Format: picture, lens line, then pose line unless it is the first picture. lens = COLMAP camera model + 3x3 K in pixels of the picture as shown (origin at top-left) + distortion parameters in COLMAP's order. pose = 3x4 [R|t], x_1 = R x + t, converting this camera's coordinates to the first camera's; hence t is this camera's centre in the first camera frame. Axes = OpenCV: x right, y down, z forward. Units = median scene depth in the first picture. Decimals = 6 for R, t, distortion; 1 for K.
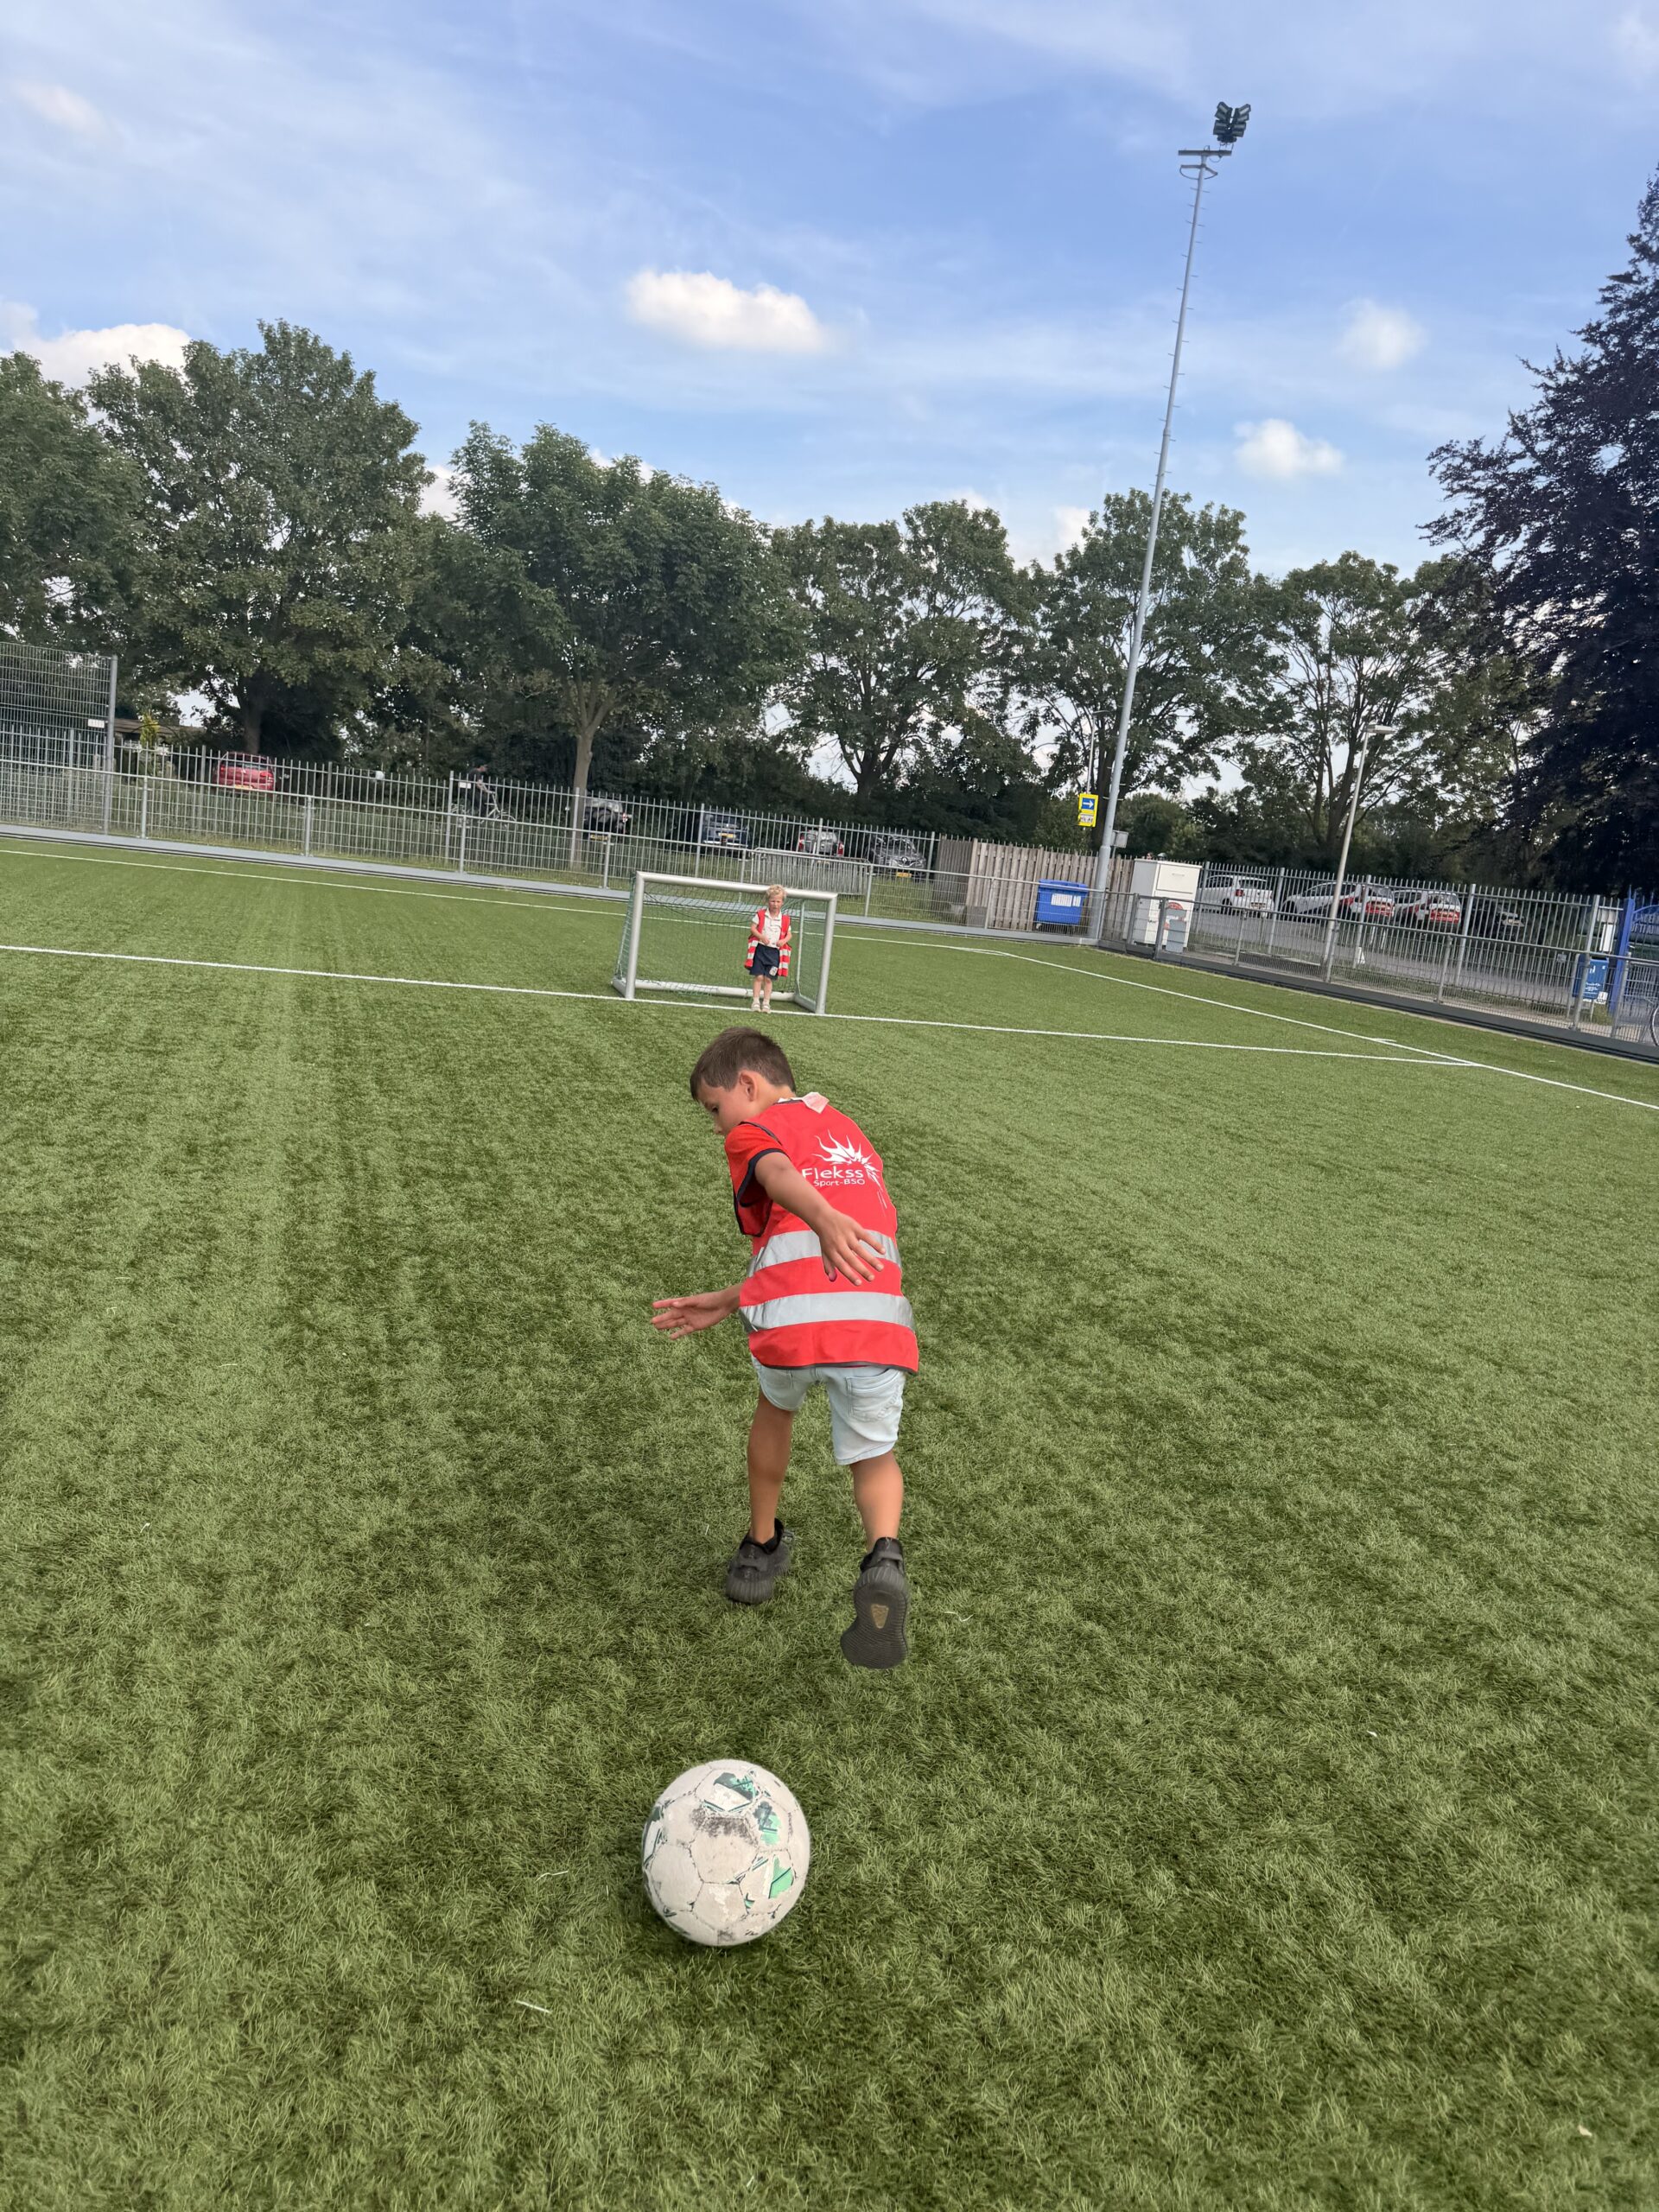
lens RADIAL K [[1535.8, 0, 829.5], [0, 1535.8, 1106.0], [0, 0, 1]] dist [0.079513, -0.124196]
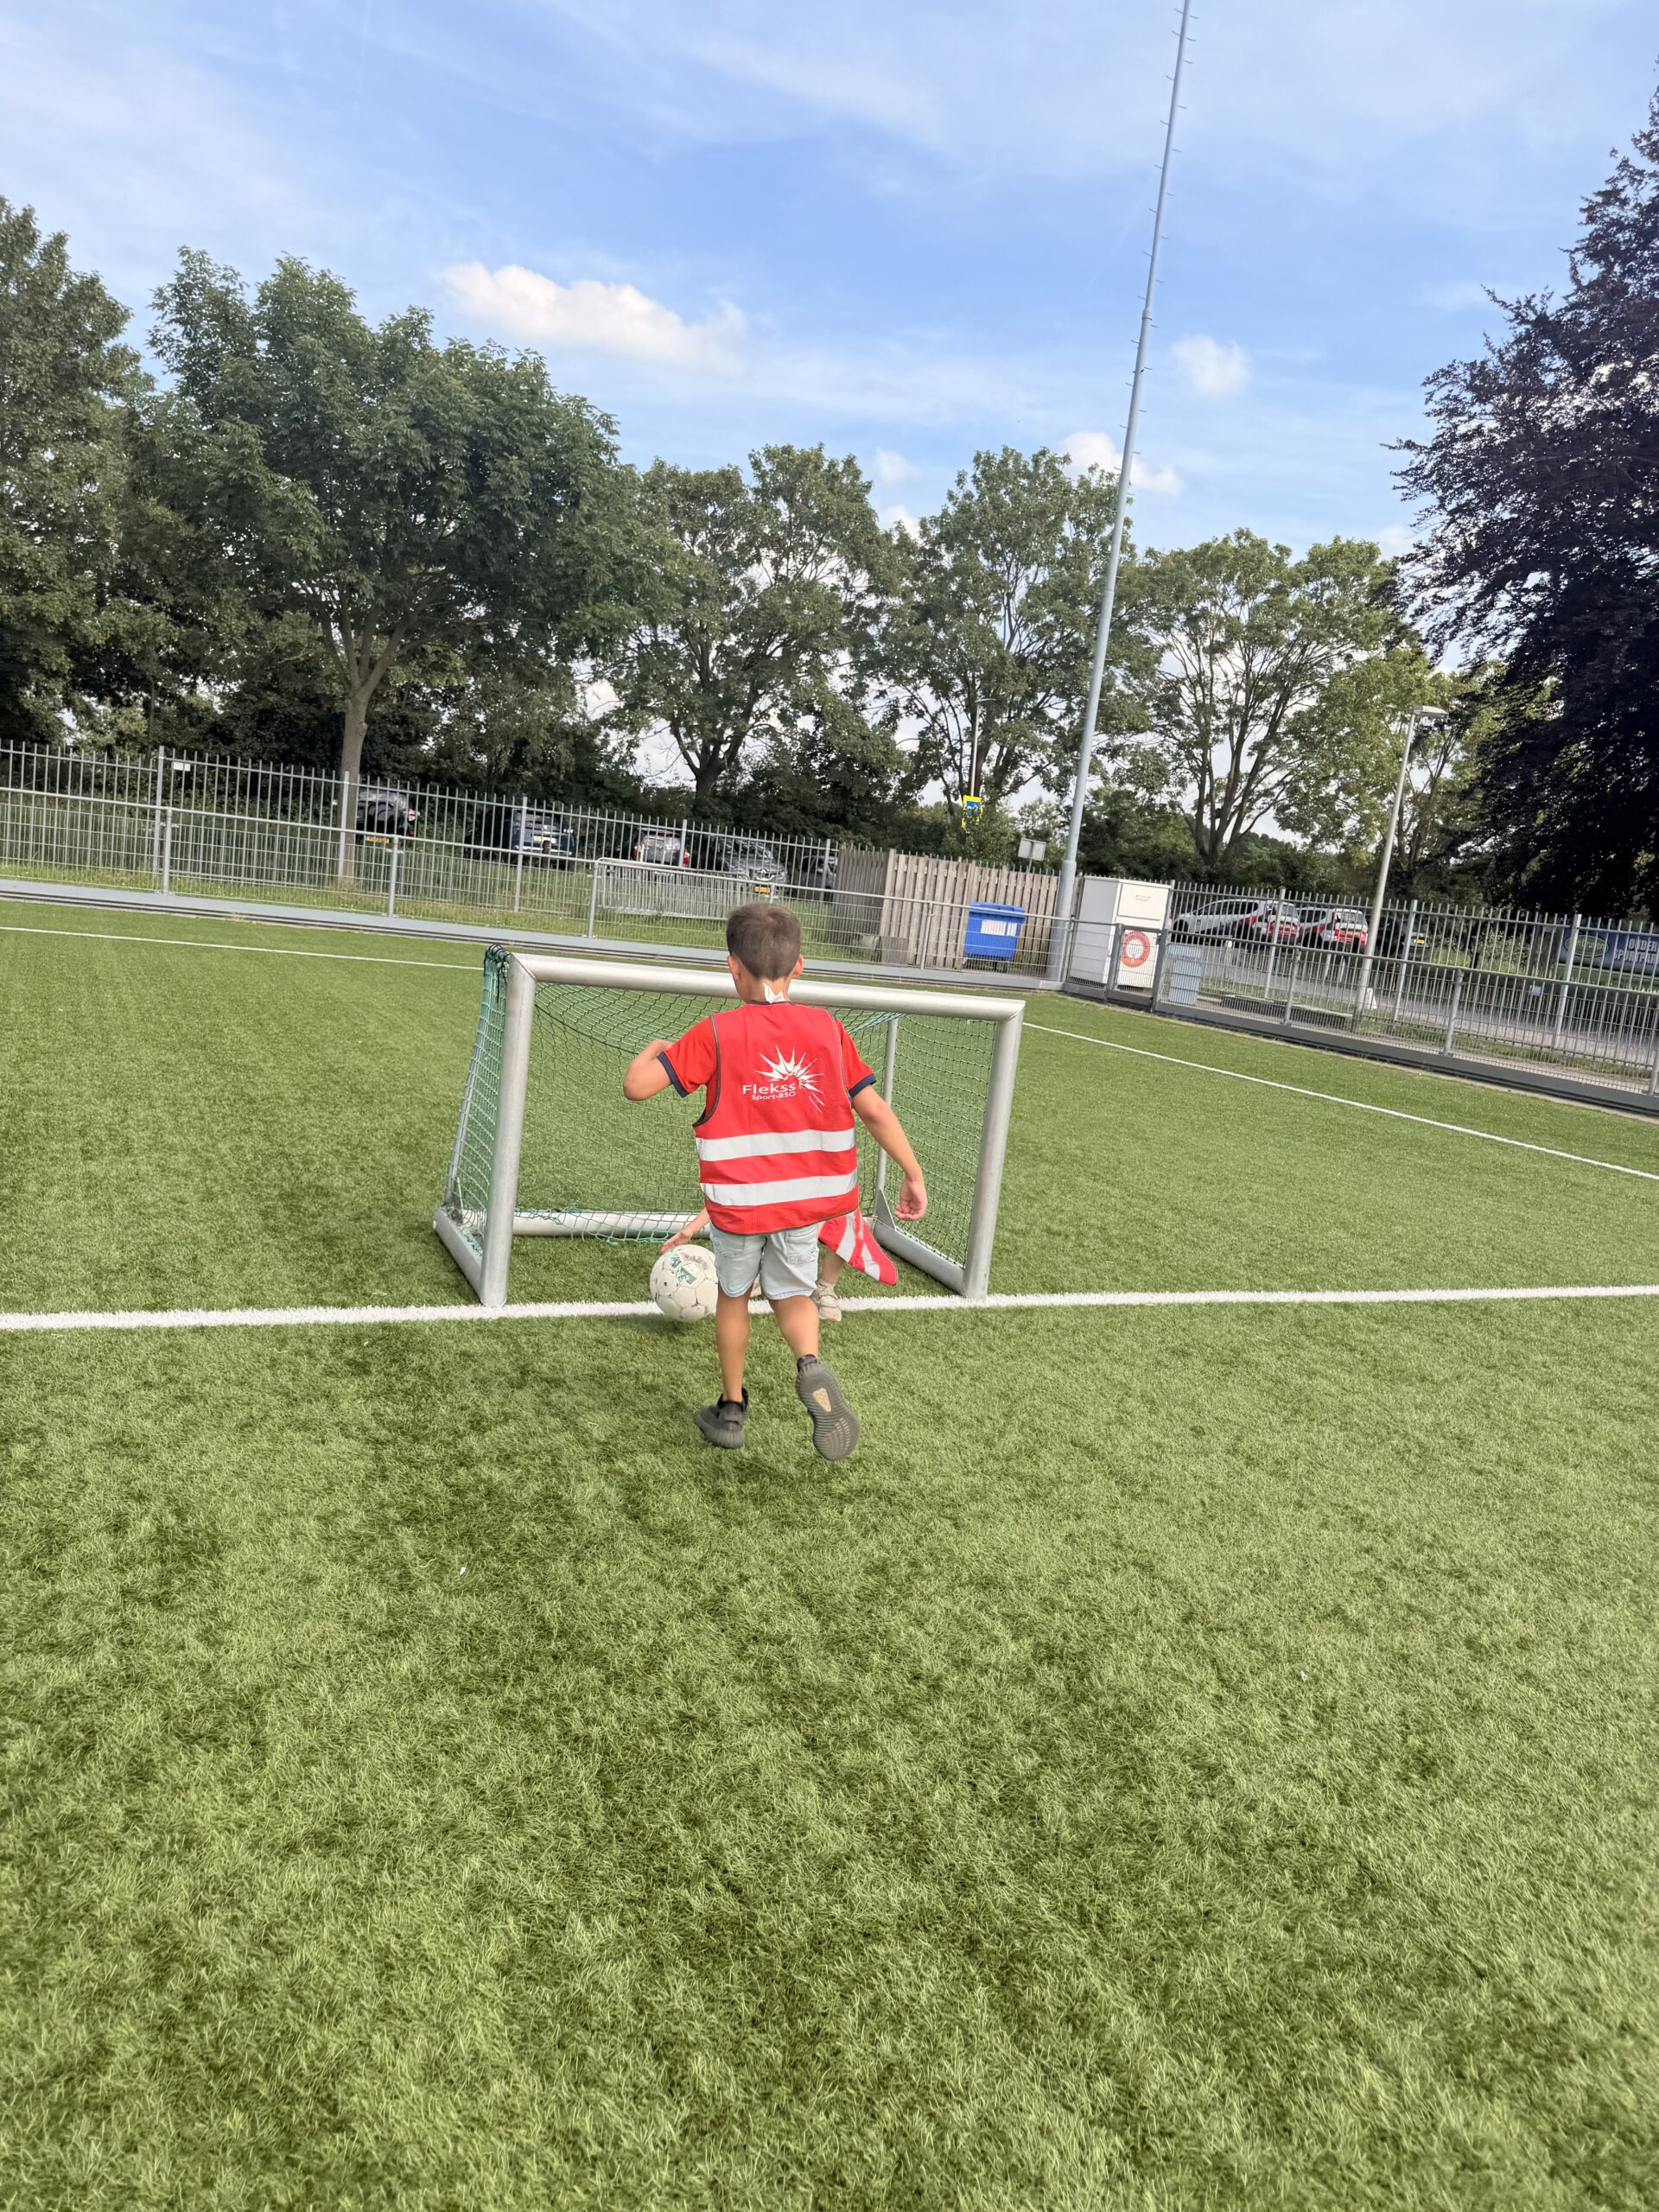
lens RADIAL K [[1537.5, 0, 841.5], [0, 1537.5, 1093.2], [0, 0, 1]] dist [0.096998, -0.120645]
pose [[0.989732, -0.014568, 0.142194, -0.027670], [0.016303, 0.999806, -0.011045, -0.030722], [-0.142005, 0.013250, 0.989777, 0.172517]]
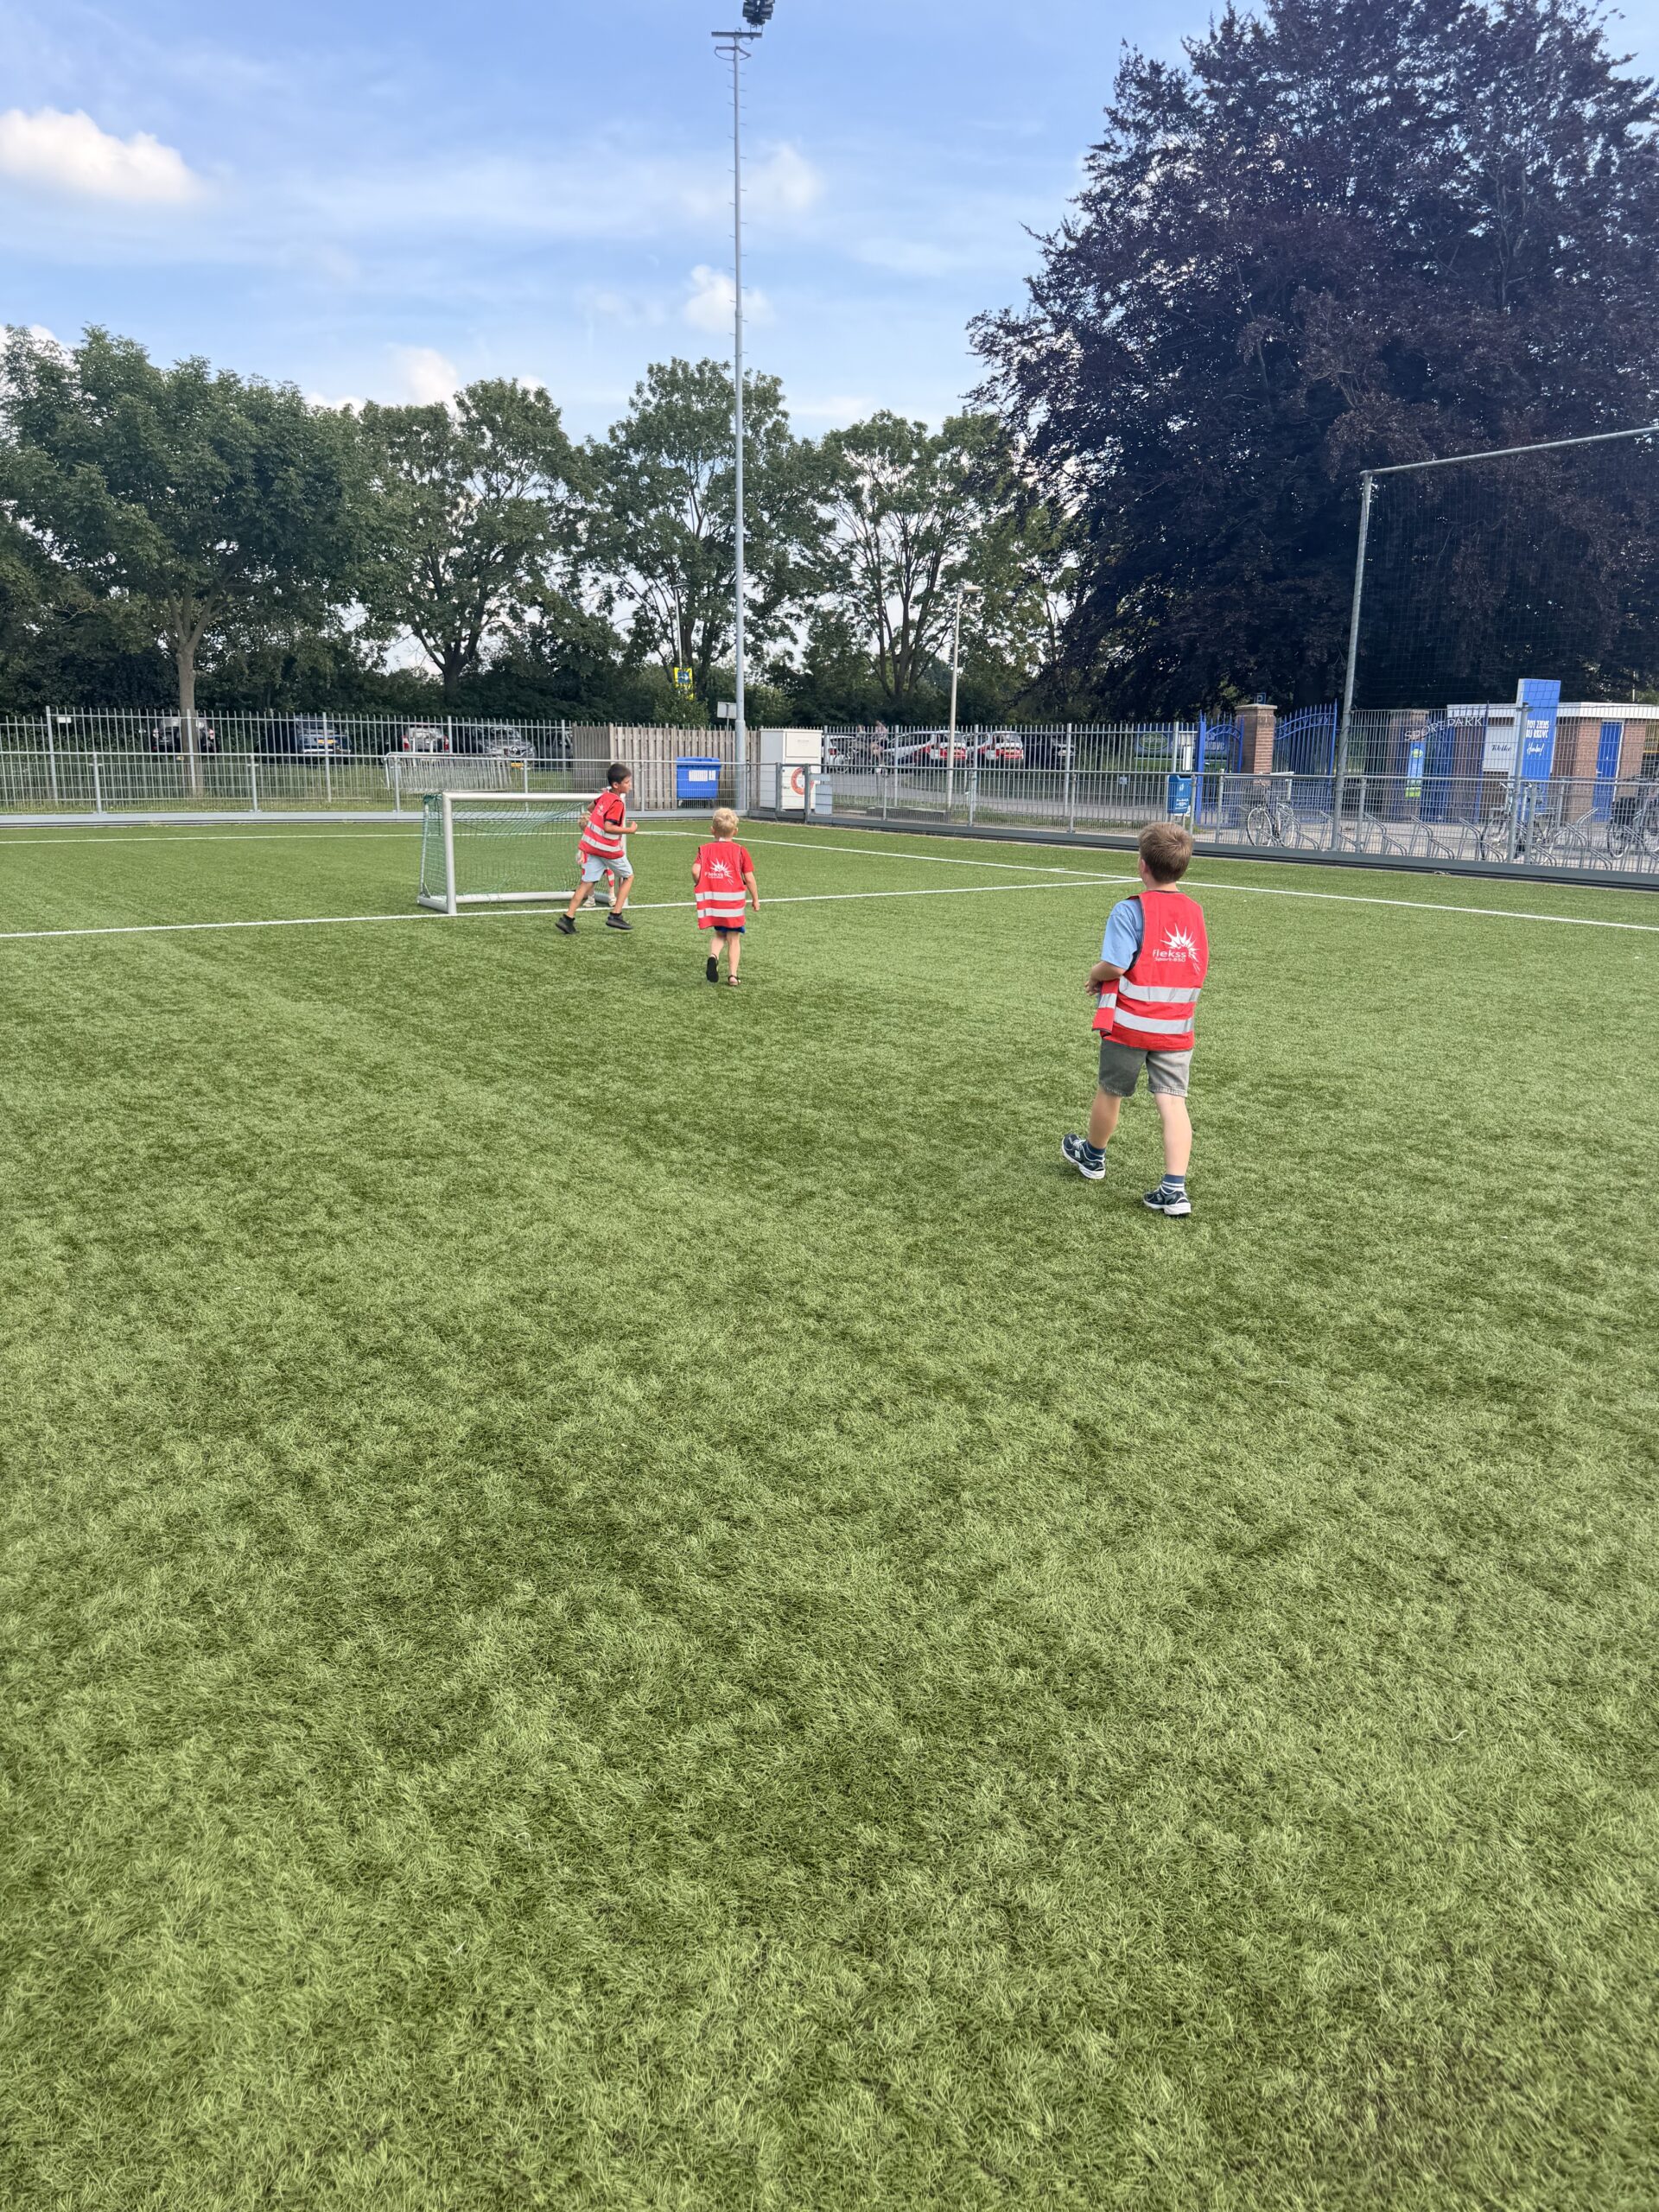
lens RADIAL K [[1555.6, 0, 829.4], [0, 1555.6, 1069.8], [0, 0, 1]] dist [0.113552, -0.227984]
pose [[0.953127, -0.156018, 0.259243, -0.049876], [0.141753, 0.987210, 0.072958, -0.001561], [-0.267309, -0.032789, 0.963053, -0.031734]]
